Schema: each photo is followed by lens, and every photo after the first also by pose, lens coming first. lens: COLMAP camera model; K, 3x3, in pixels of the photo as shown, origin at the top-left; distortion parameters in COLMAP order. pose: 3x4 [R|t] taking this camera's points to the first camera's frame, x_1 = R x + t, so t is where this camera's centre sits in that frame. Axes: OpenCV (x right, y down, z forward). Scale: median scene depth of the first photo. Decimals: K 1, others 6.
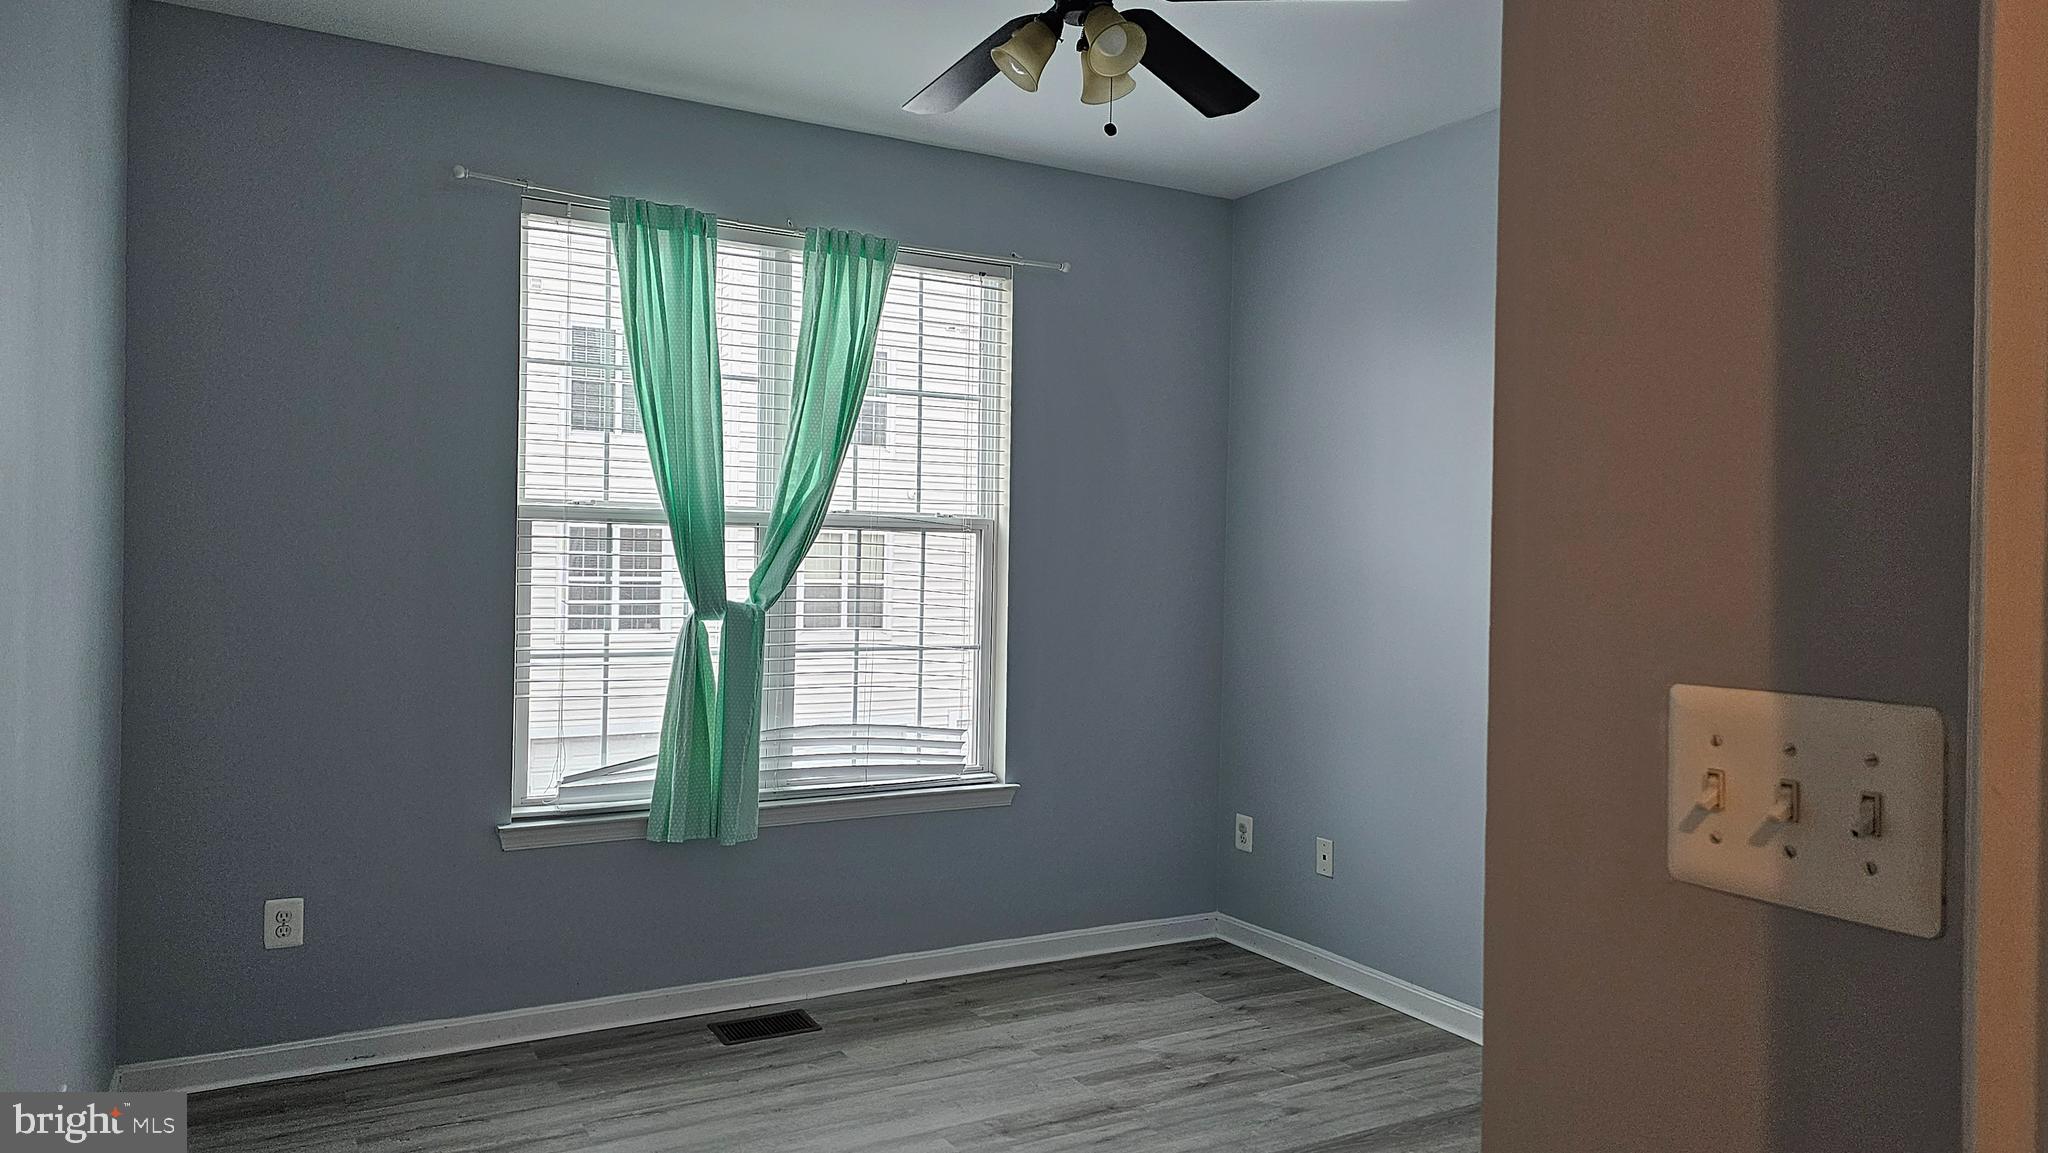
lens RADIAL K [[1383.5, 0, 1024.0], [0, 1383.5, 576.5], [0, 0, 1]] dist [0.002824, -0.001659]
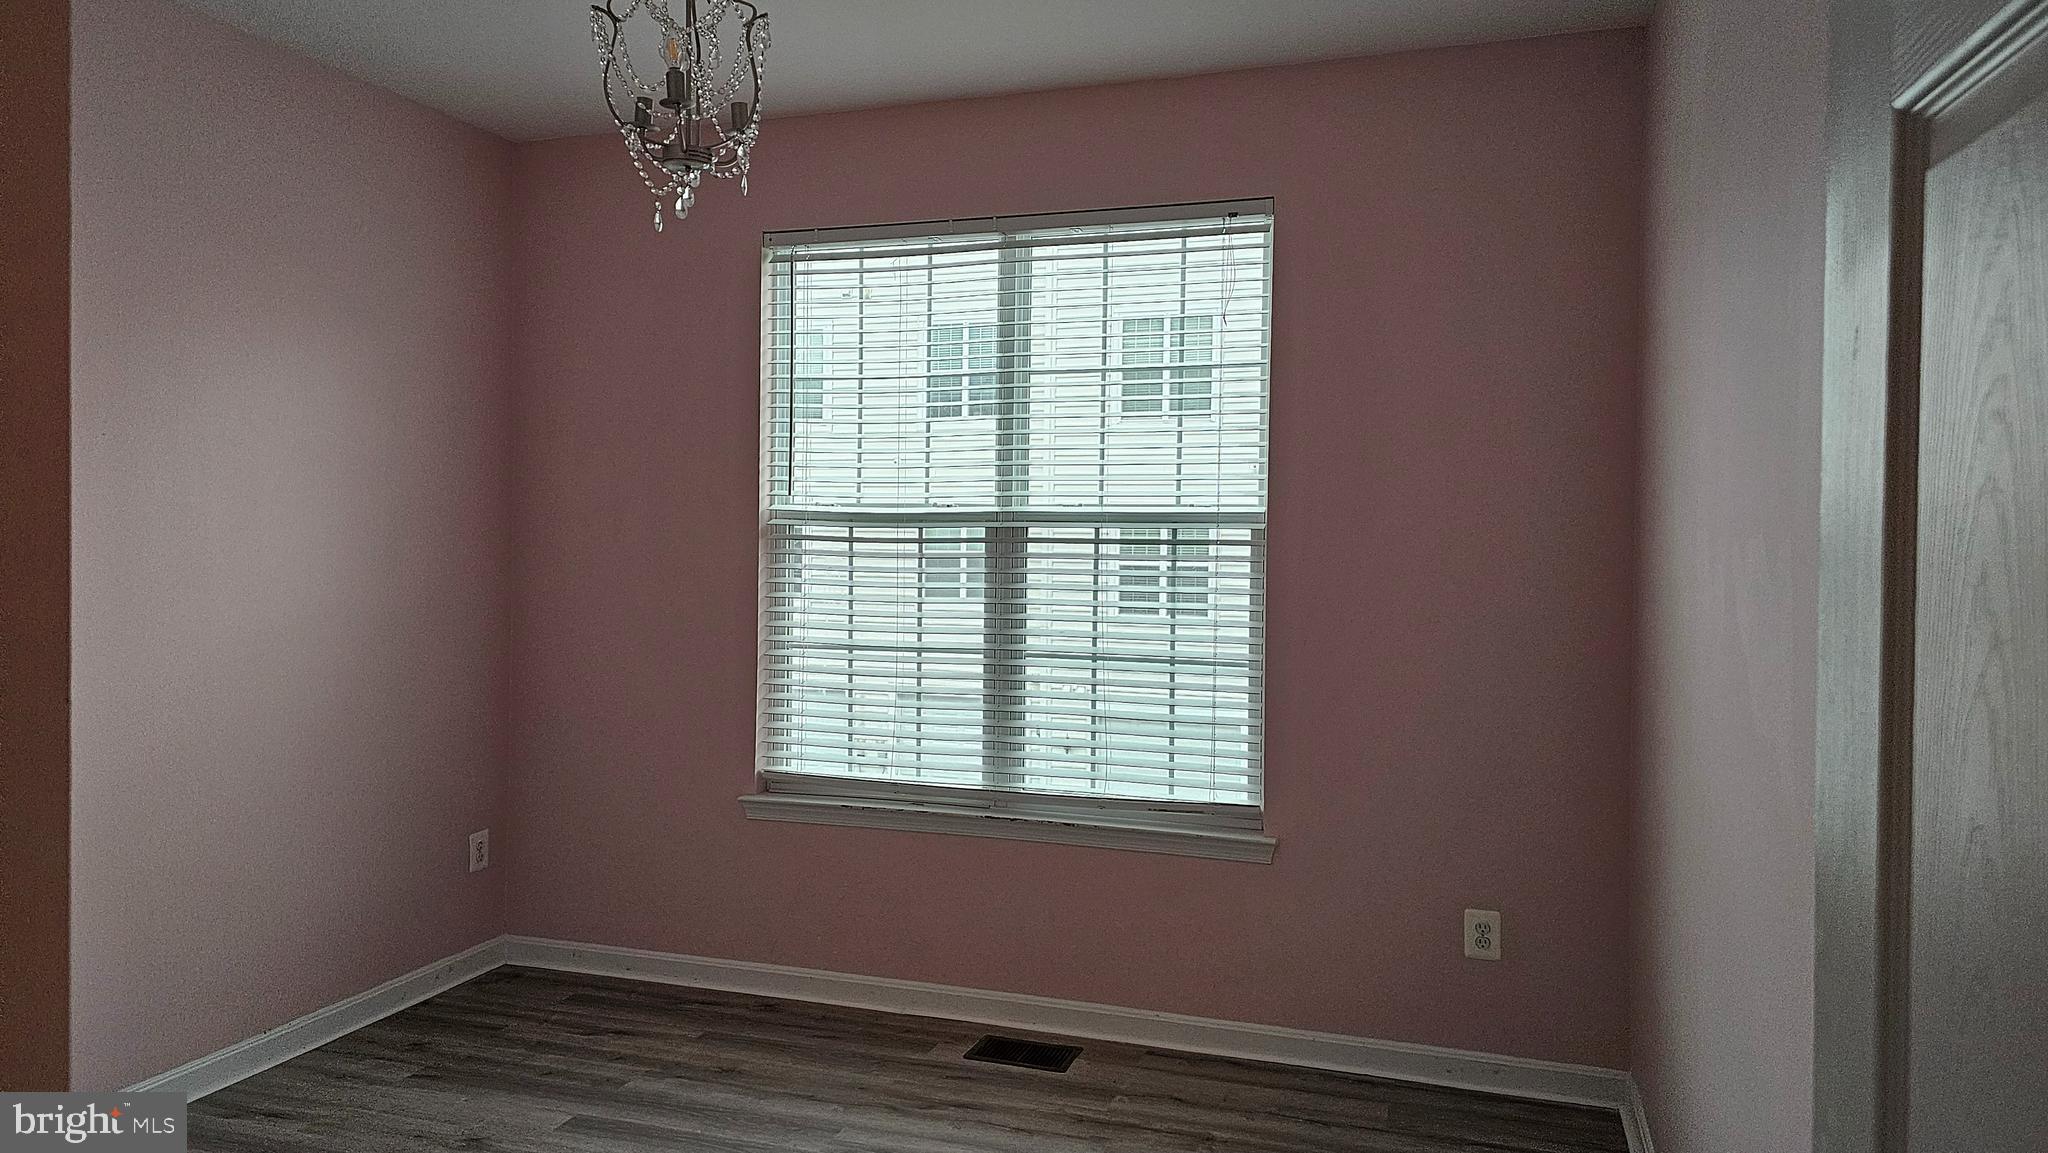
lens RADIAL K [[1383.5, 0, 1024.0], [0, 1383.5, 576.5], [0, 0, 1]] dist [0.002824, -0.001659]
pose [[0.664232, -0.003565, -0.747518, 0.512778], [-0.016665, 0.999669, -0.019576, 0.018703], [0.747341, 0.025460, 0.663953, 0.358232]]
